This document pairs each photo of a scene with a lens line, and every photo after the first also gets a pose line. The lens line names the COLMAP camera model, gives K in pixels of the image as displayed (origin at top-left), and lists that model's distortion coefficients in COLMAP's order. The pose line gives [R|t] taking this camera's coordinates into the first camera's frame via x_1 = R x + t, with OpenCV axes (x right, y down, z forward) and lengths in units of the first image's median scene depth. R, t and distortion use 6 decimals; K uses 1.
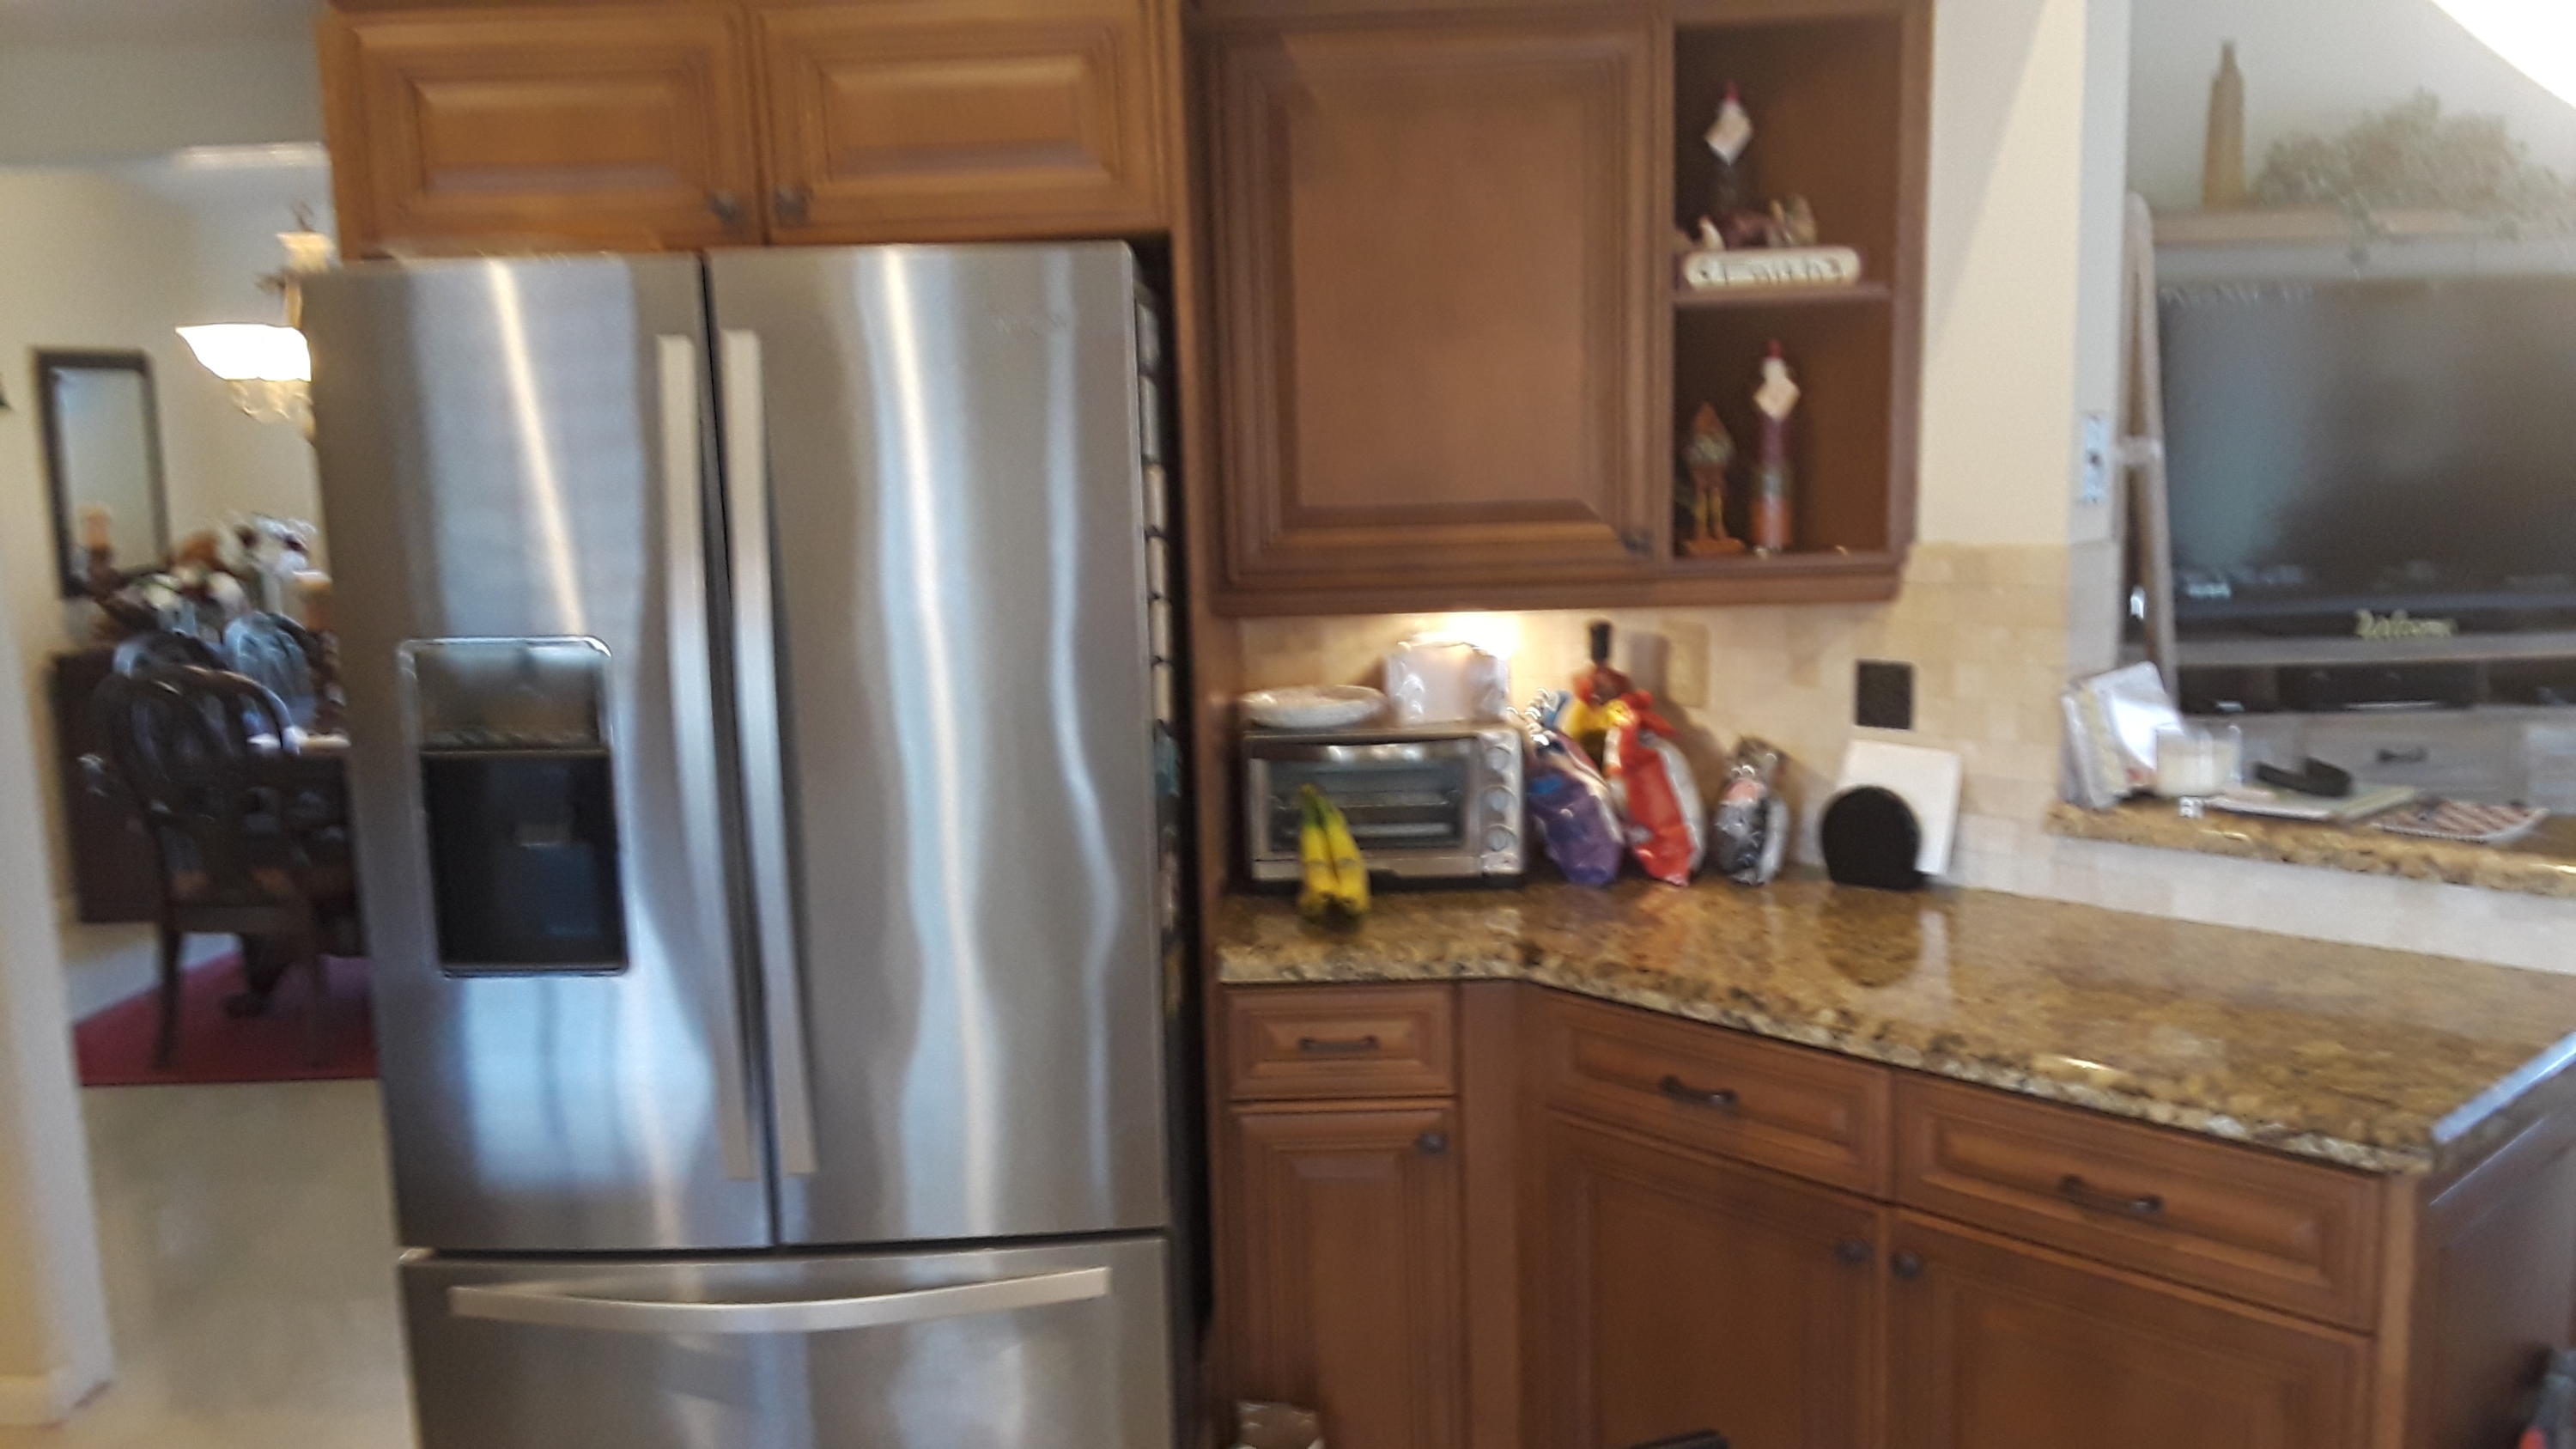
lens RADIAL K [[2101.5, 0, 1332.2], [0, 2101.5, 791.2], [0, 0, 1]] dist [0.125871, -0.215333]
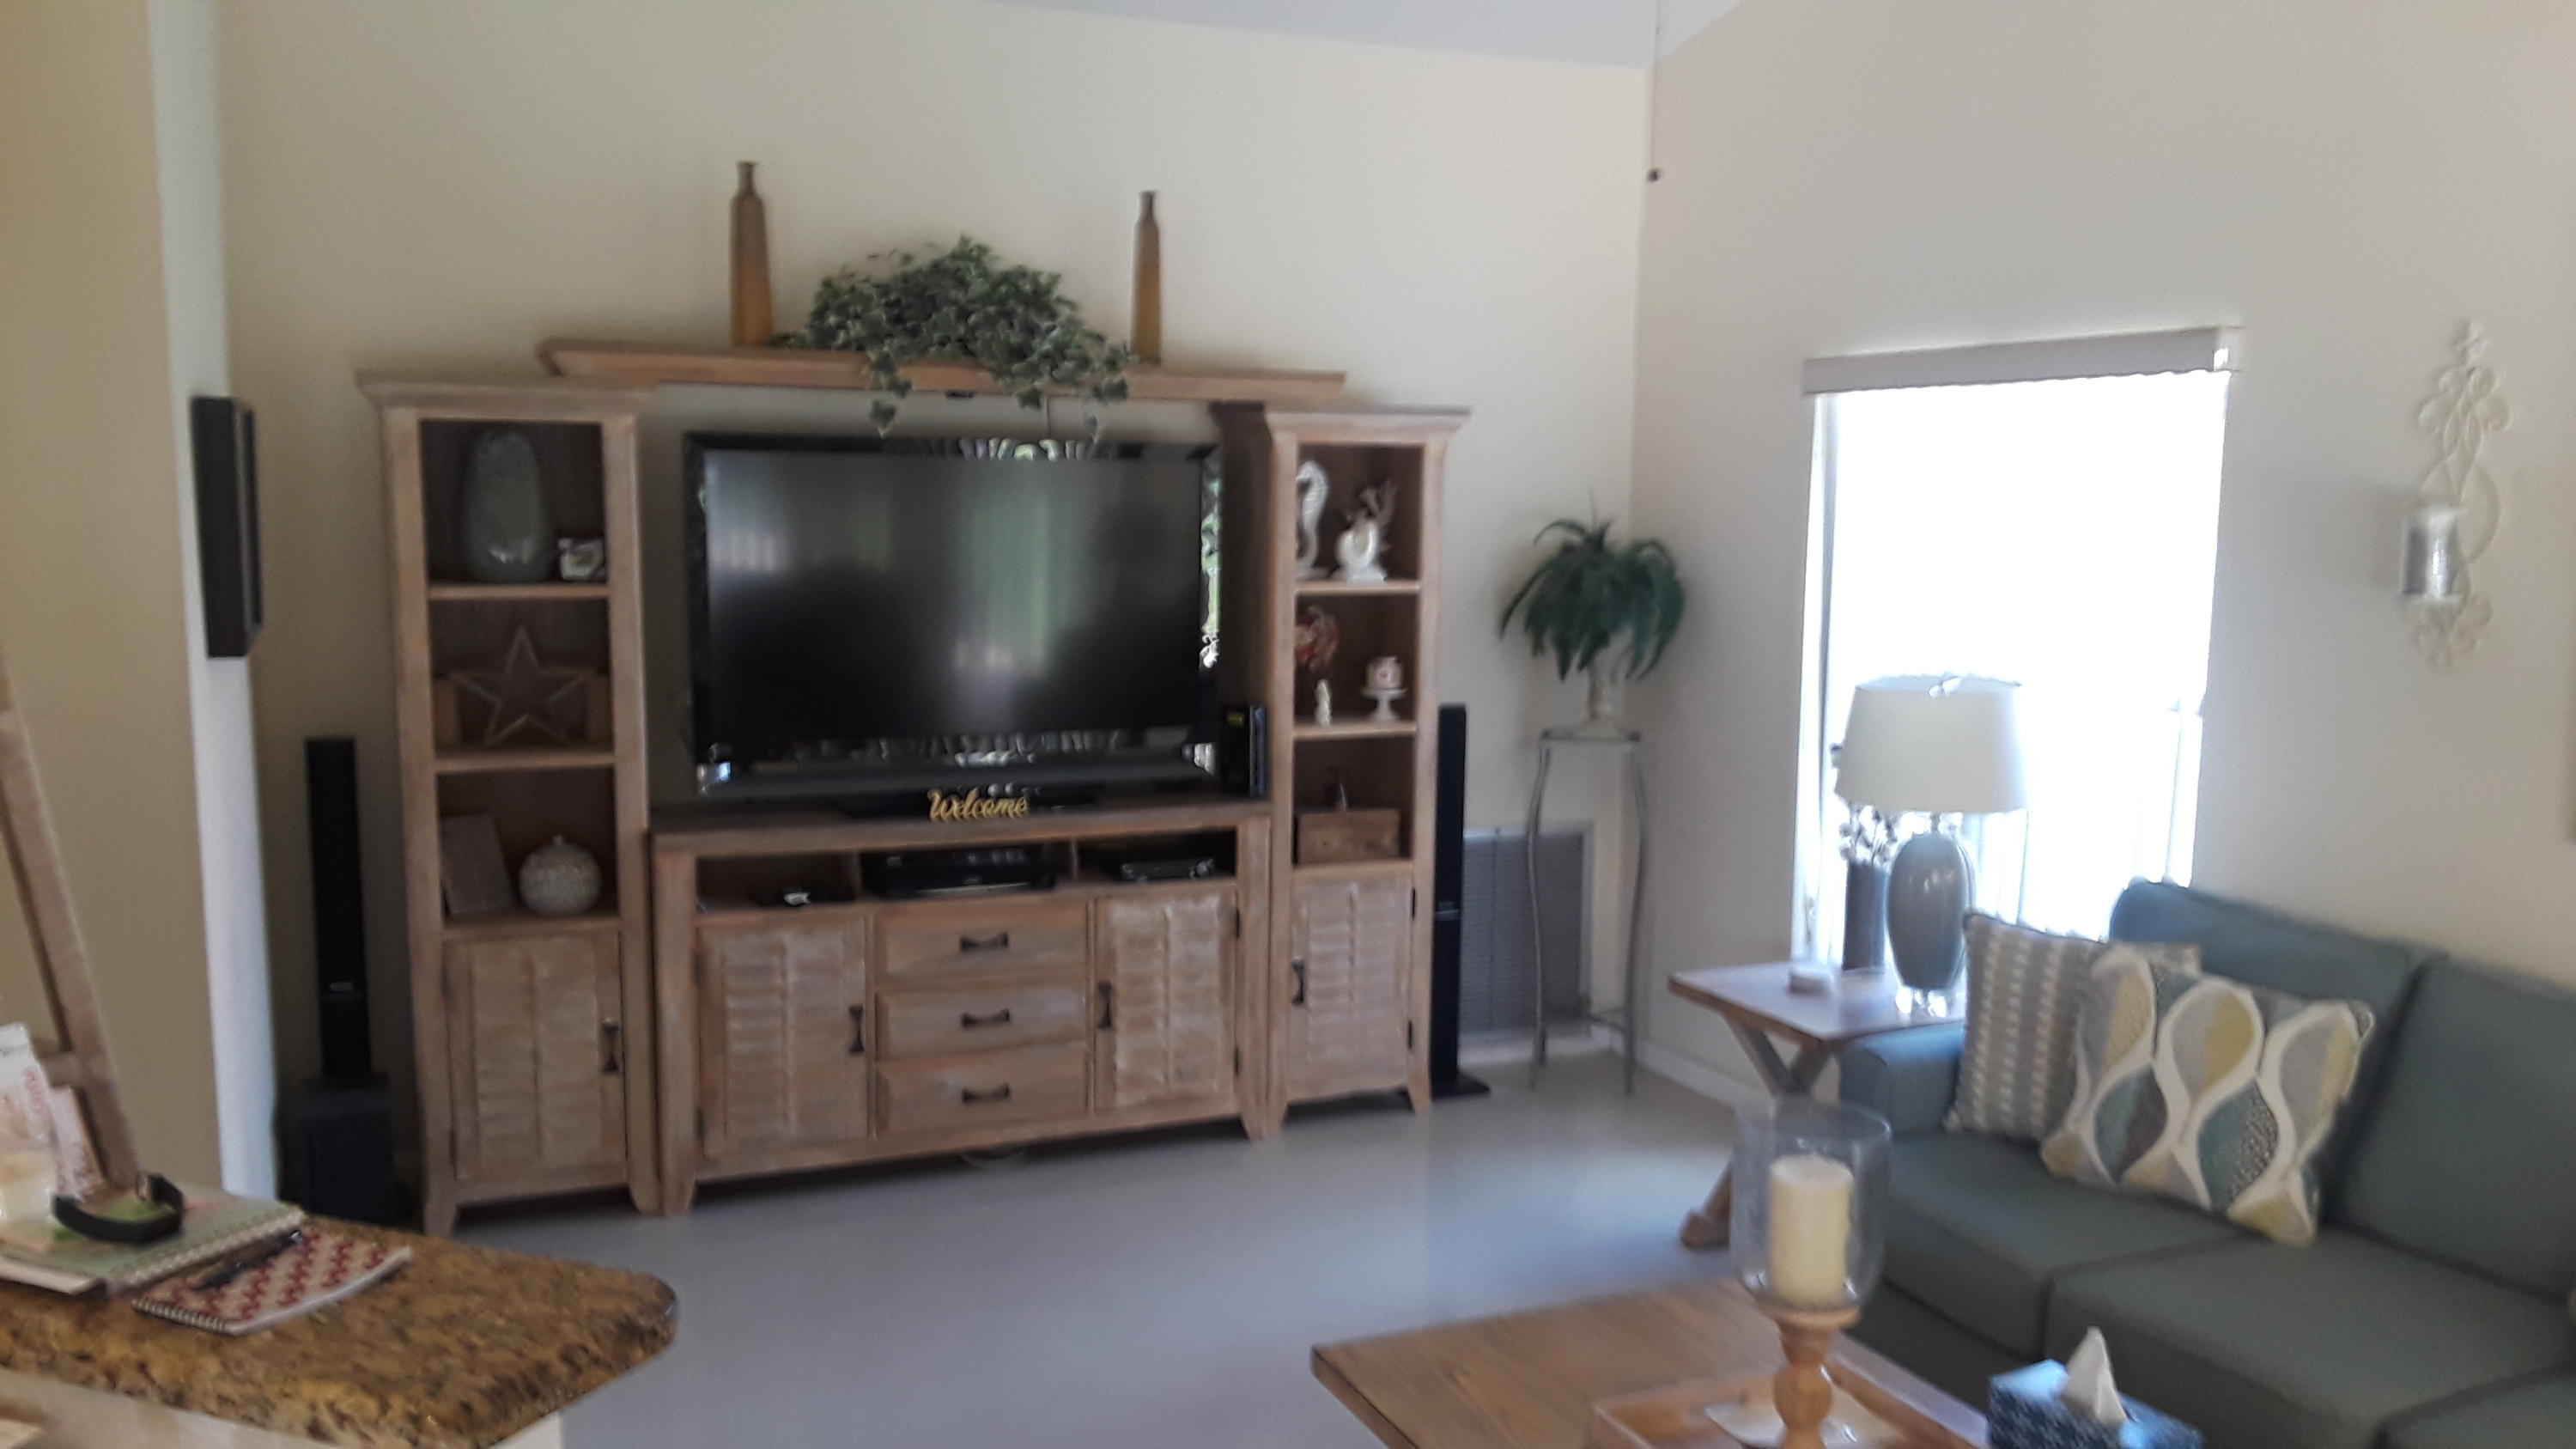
lens RADIAL K [[2101.5, 0, 1332.2], [0, 2101.5, 791.2], [0, 0, 1]] dist [0.125871, -0.215333]
pose [[0.909297, -0.020070, 0.415664, 0.513610], [0.033188, 0.999152, -0.024358, -0.111702], [-0.414823, 0.035943, 0.909192, 0.181311]]
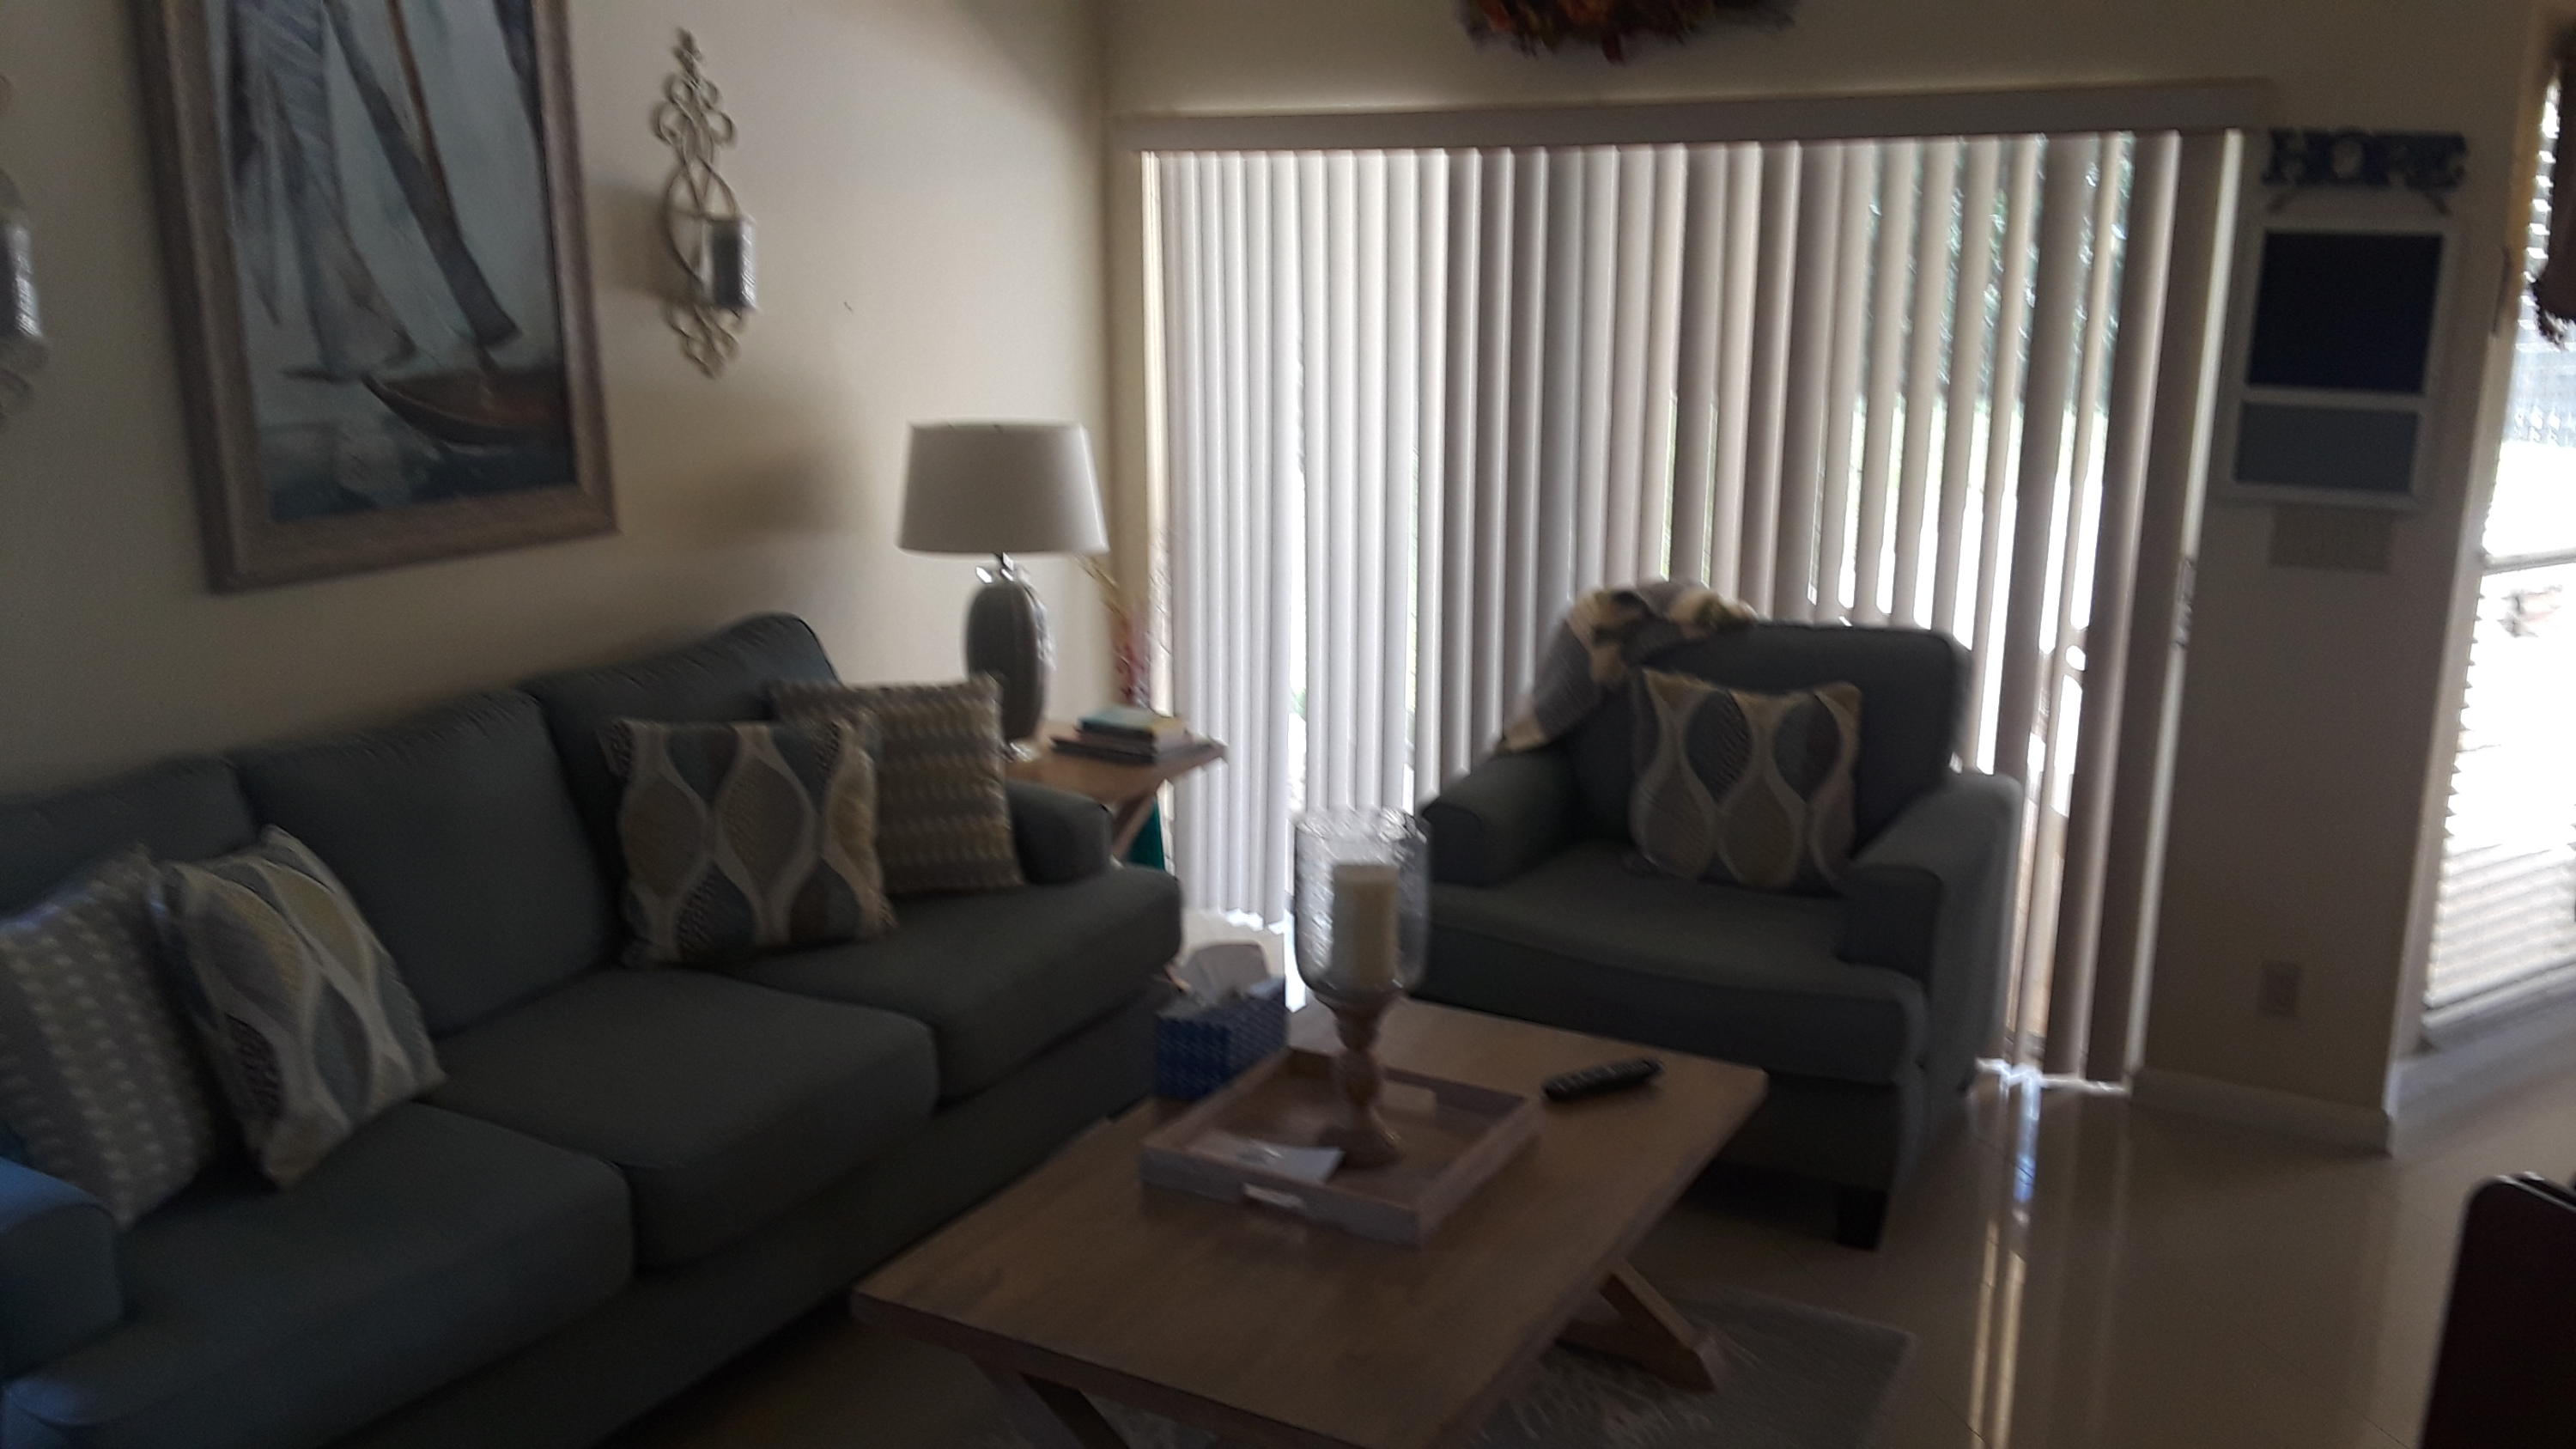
lens RADIAL K [[2101.5, 0, 1332.2], [0, 2101.5, 791.2], [0, 0, 1]] dist [0.125871, -0.215333]
pose [[-0.888522, -0.100633, 0.447662, 0.658944], [0.091174, 0.917473, 0.387208, -0.385118], [-0.449684, 0.384858, -0.806020, 1.759701]]
